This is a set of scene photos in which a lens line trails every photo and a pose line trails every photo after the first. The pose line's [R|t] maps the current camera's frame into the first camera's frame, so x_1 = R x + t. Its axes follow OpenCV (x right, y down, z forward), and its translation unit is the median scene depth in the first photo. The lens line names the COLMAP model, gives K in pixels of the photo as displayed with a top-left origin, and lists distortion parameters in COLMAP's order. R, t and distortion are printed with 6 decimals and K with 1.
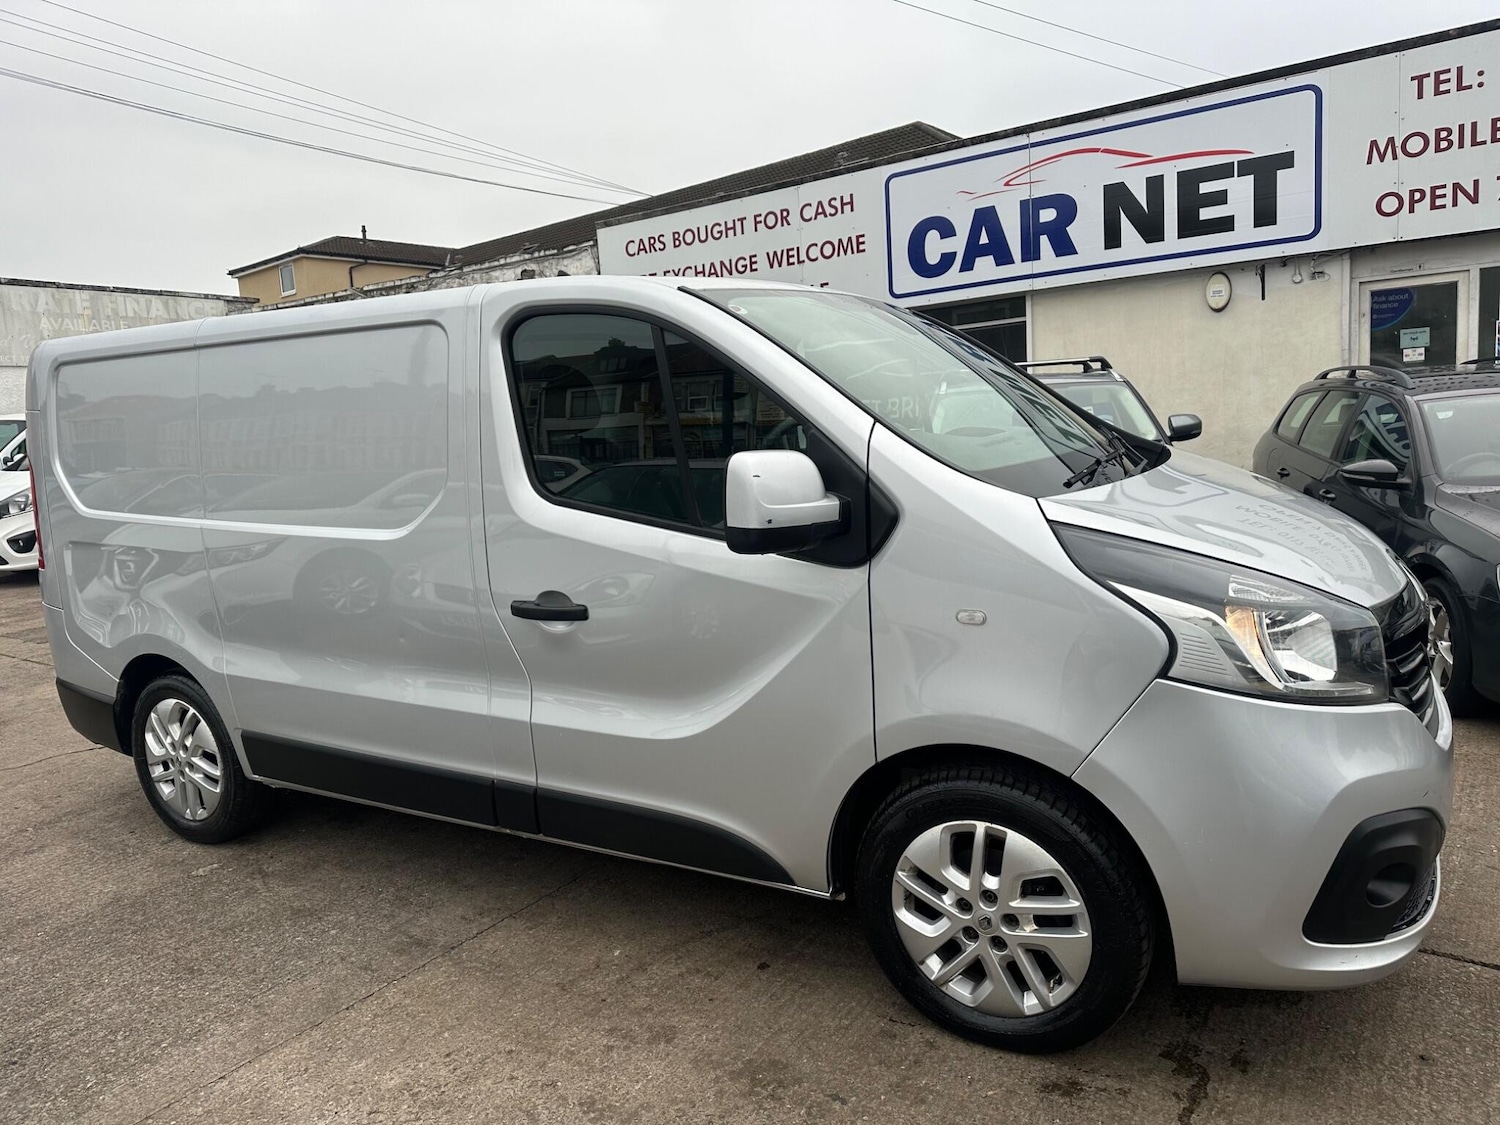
lens RADIAL K [[1057.7, 0, 756.7], [0, 1057.7, 558.5], [0, 0, 1]] dist [0.031415, -0.032701]
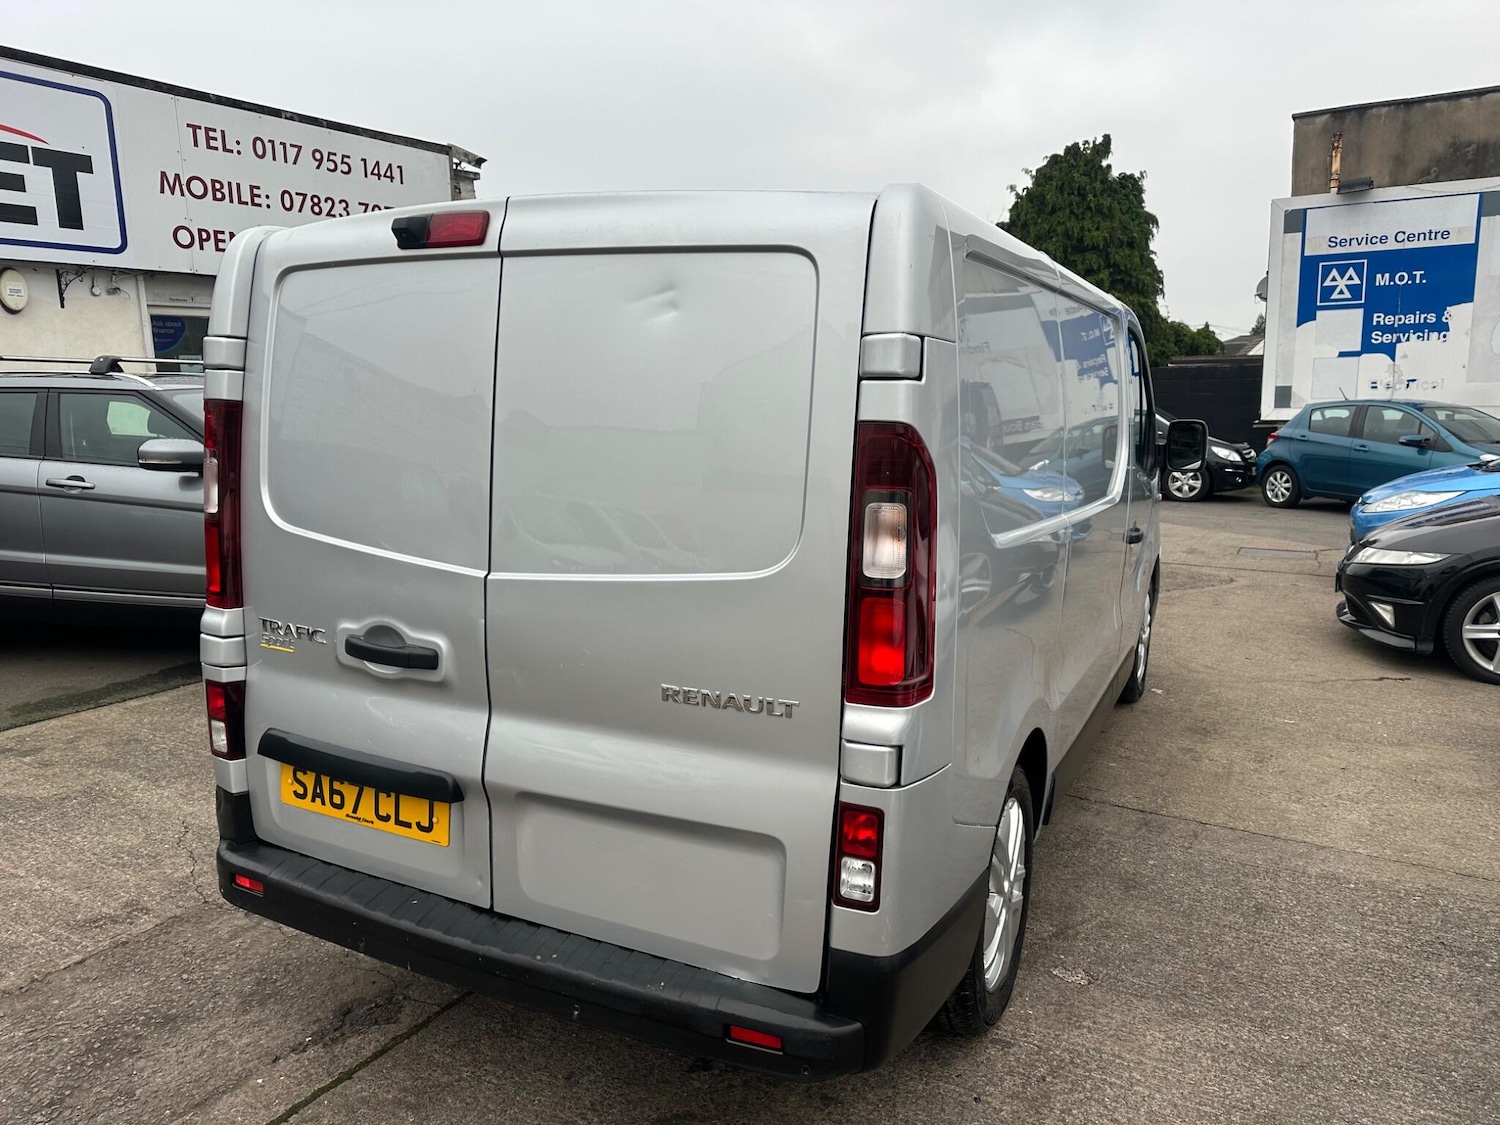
lens RADIAL K [[1057.7, 0, 755.9], [0, 1057.7, 565.8], [0, 0, 1]] dist [0.031415, -0.032701]
pose [[-0.069849, -0.110398, 0.991430, -0.560181], [0.143618, 0.982391, 0.119510, -0.055201], [-0.987165, 0.150735, -0.052764, 0.556601]]
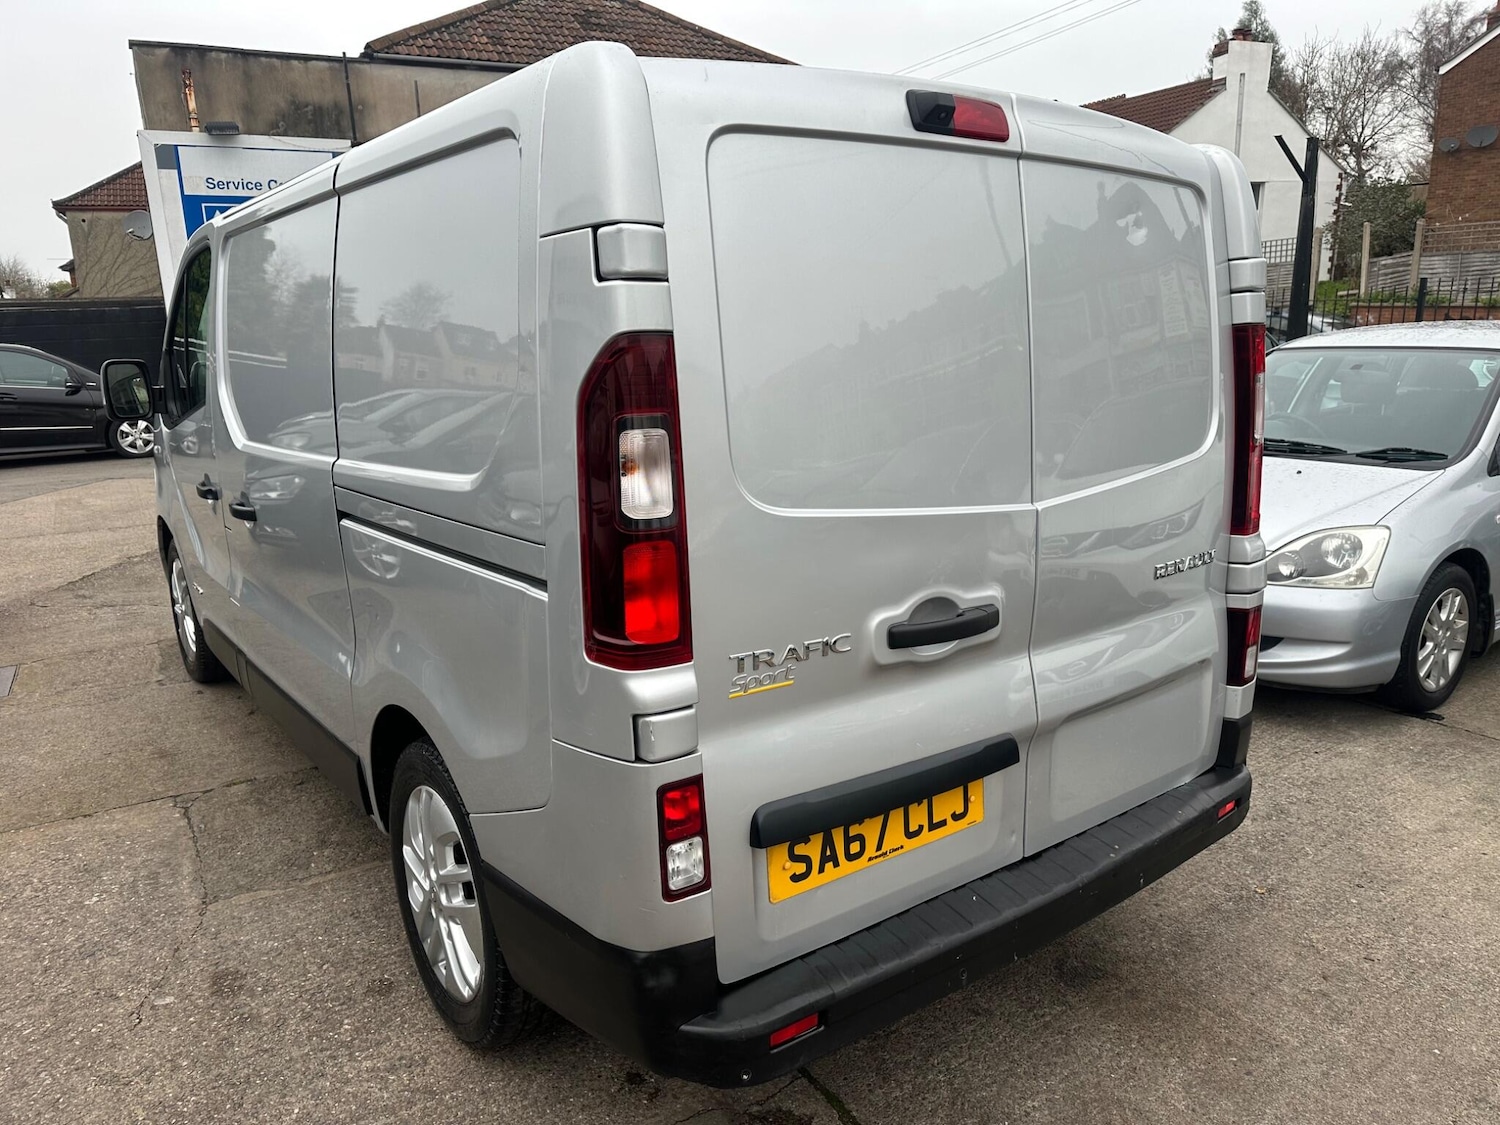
lens RADIAL K [[1057.7, 0, 747.9], [0, 1057.7, 560.3], [0, 0, 1]] dist [0.031415, -0.032701]
pose [[-0.914897, -0.014336, 0.403434, -0.337614], [0.127096, 0.938318, 0.321568, -0.105812], [-0.383159, 0.345477, -0.856642, 0.844752]]
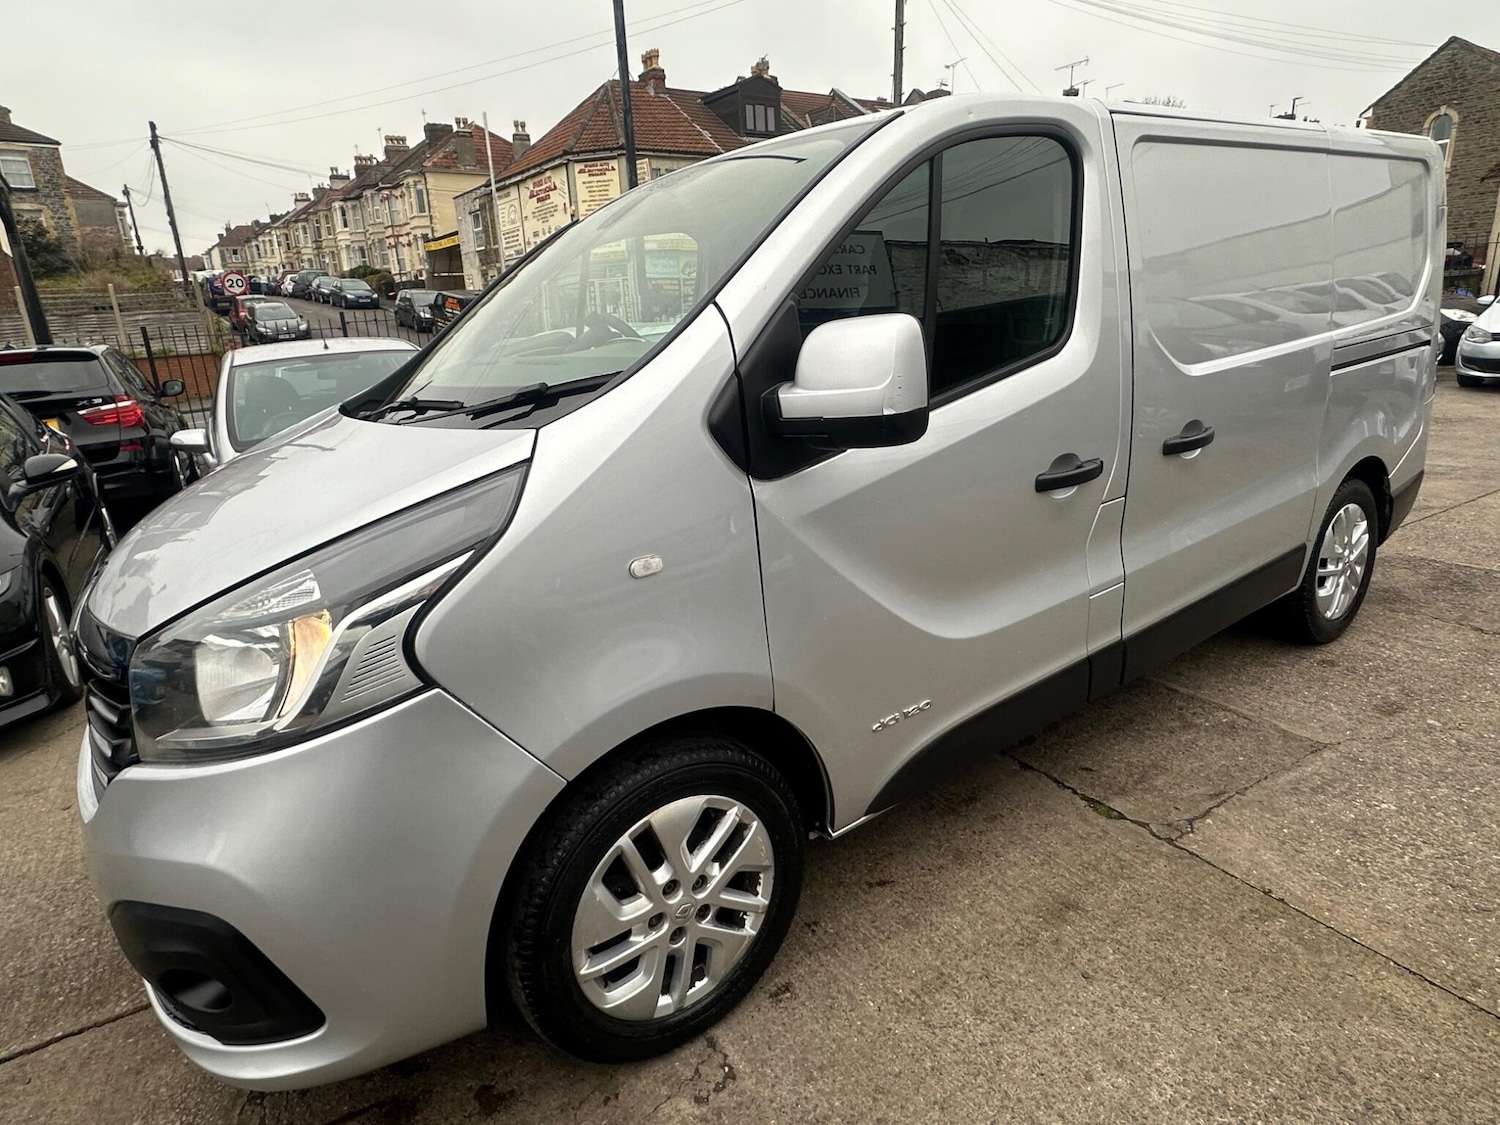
lens RADIAL K [[852.1, 0, 754.5], [0, 852.1, 557.9], [0, 0, 1]] dist [-0.004138, 0.003402]
pose [[-0.401231, 0.335228, -0.852429, 0.313518], [-0.034835, 0.924366, 0.379914, -0.092008], [0.915314, 0.182127, -0.359206, 0.552575]]
